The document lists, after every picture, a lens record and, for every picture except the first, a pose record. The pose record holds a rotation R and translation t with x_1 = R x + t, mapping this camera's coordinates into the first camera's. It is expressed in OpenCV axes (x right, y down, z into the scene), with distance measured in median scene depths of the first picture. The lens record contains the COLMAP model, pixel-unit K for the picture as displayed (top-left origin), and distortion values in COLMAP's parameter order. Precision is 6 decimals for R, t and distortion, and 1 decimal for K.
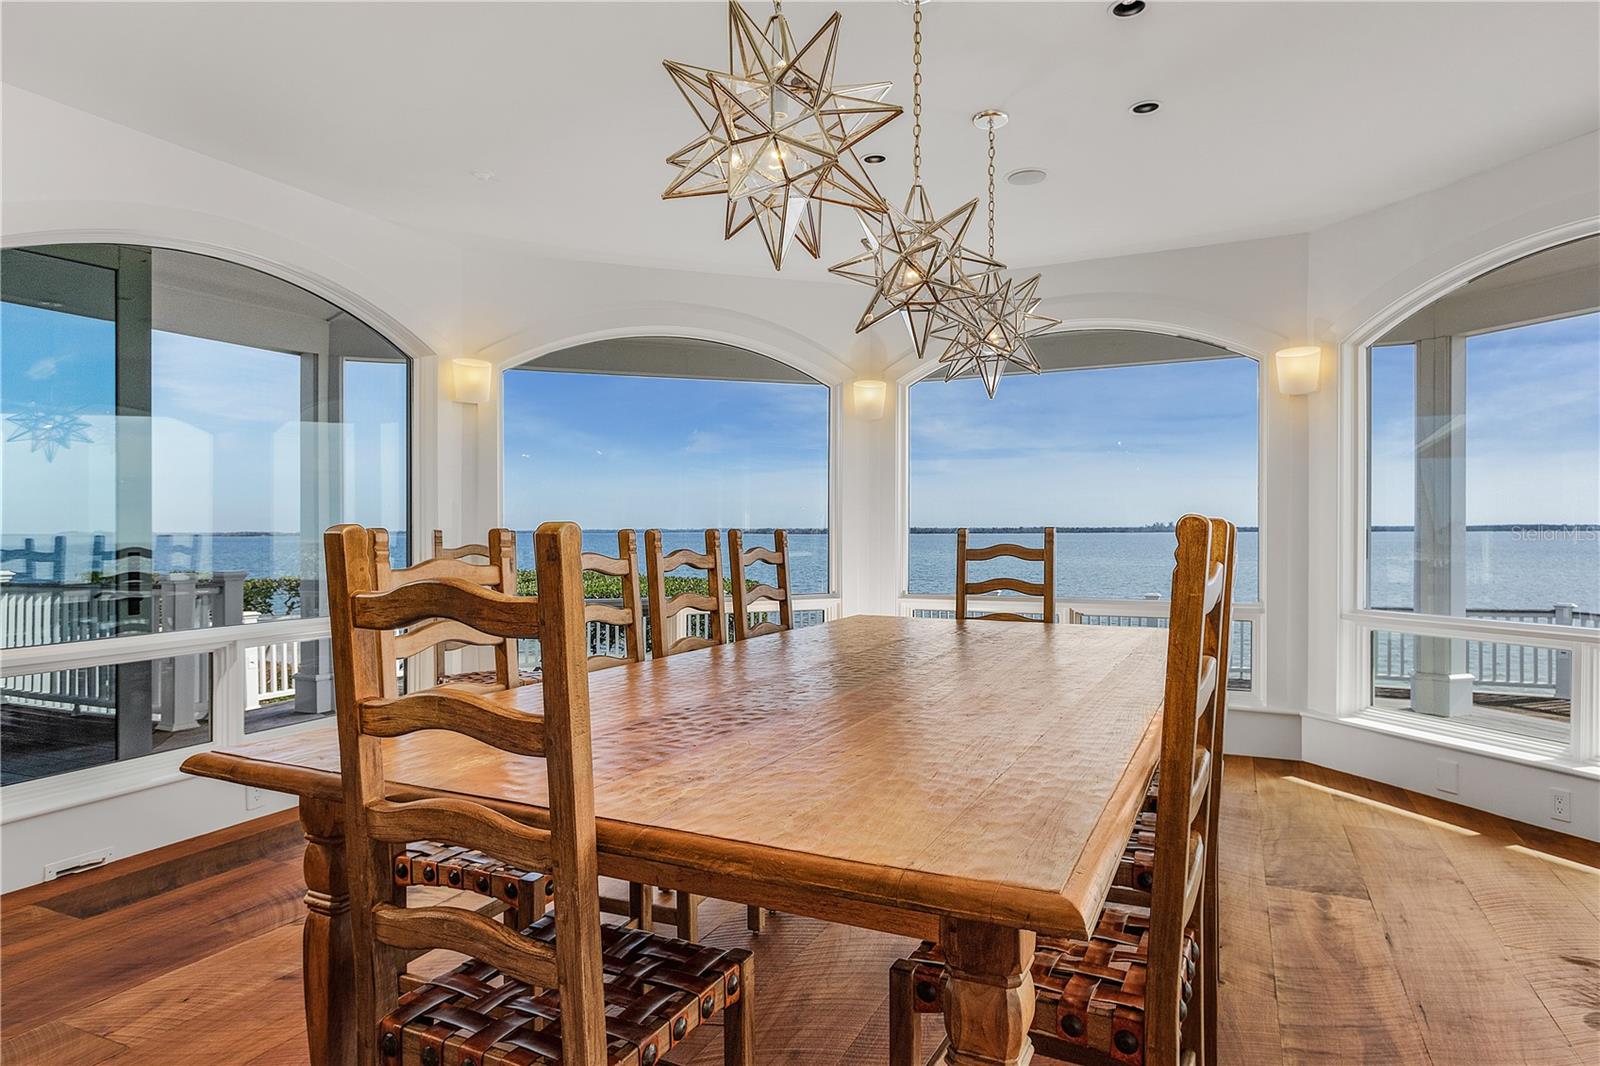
lens RADIAL K [[960.9, 0, 799.7], [0, 960.9, 541.2], [0, 0, 1]] dist [-0.004028, -0.000643]
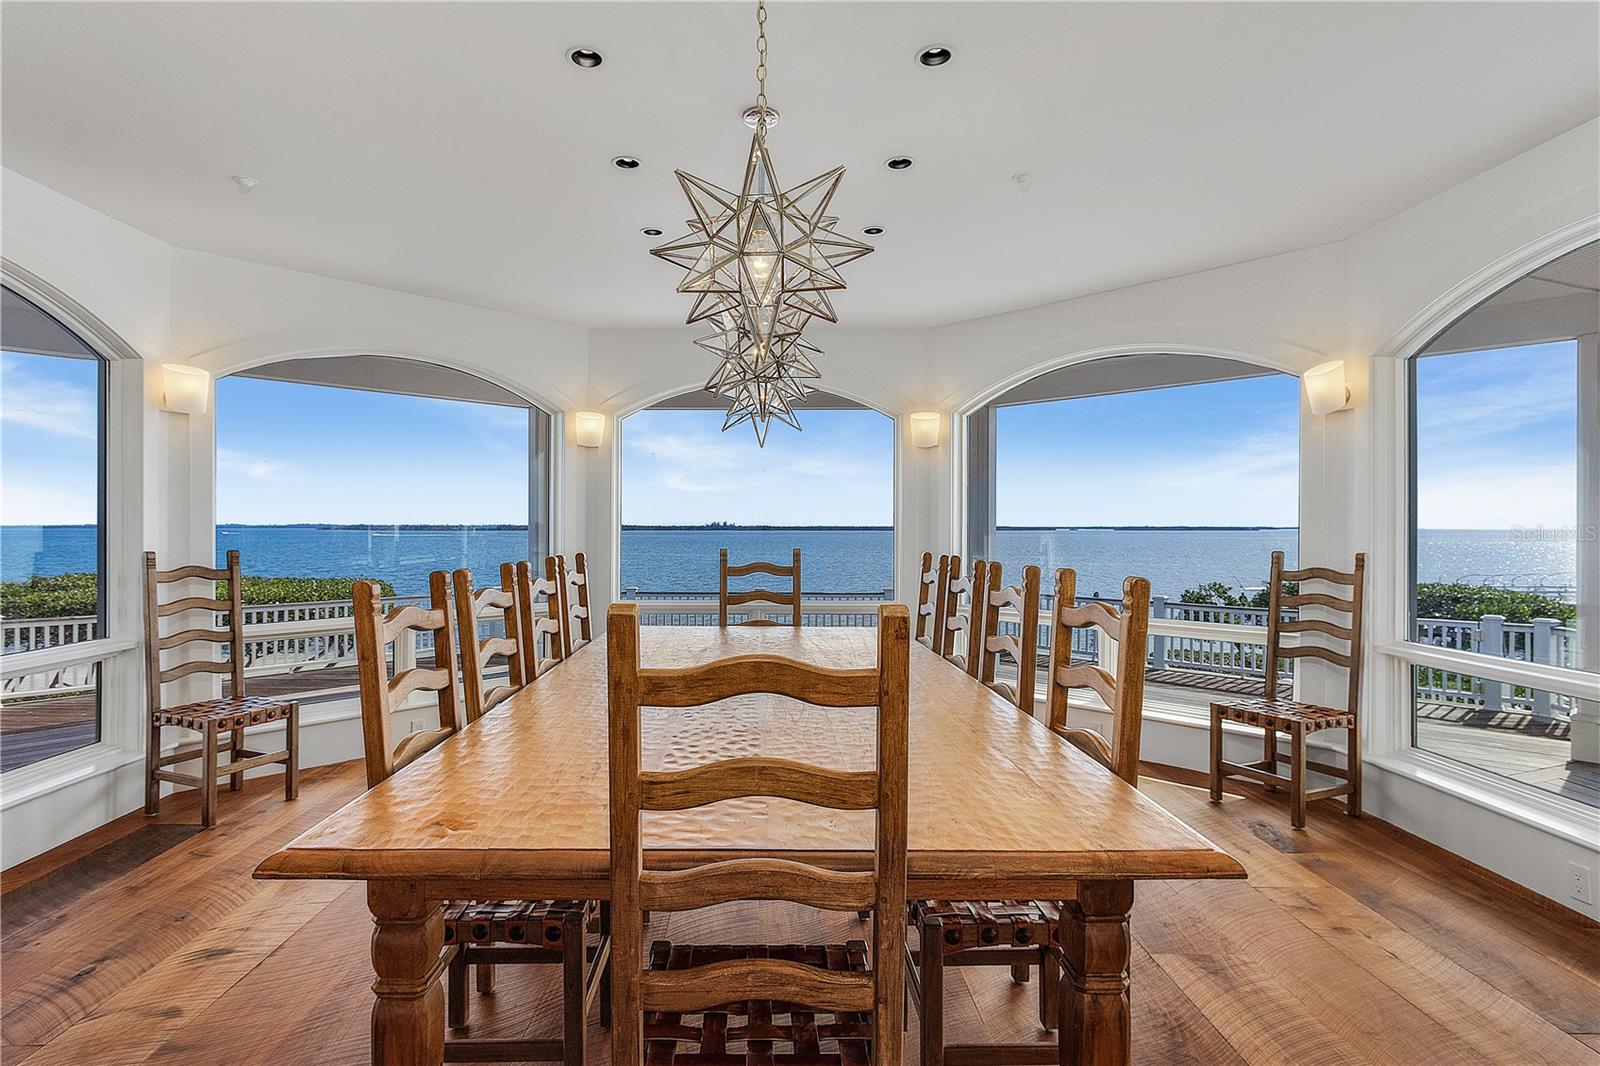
lens RADIAL K [[814.9, 0, 797.5], [0, 814.9, 525.4], [0, 0, 1]] dist [-0.005290, -0.000464]
pose [[0.892248, 0.003383, 0.451533, -0.507318], [0.004000, 0.999873, -0.015395, -0.064232], [-0.451528, 0.015543, 0.892122, 0.105915]]
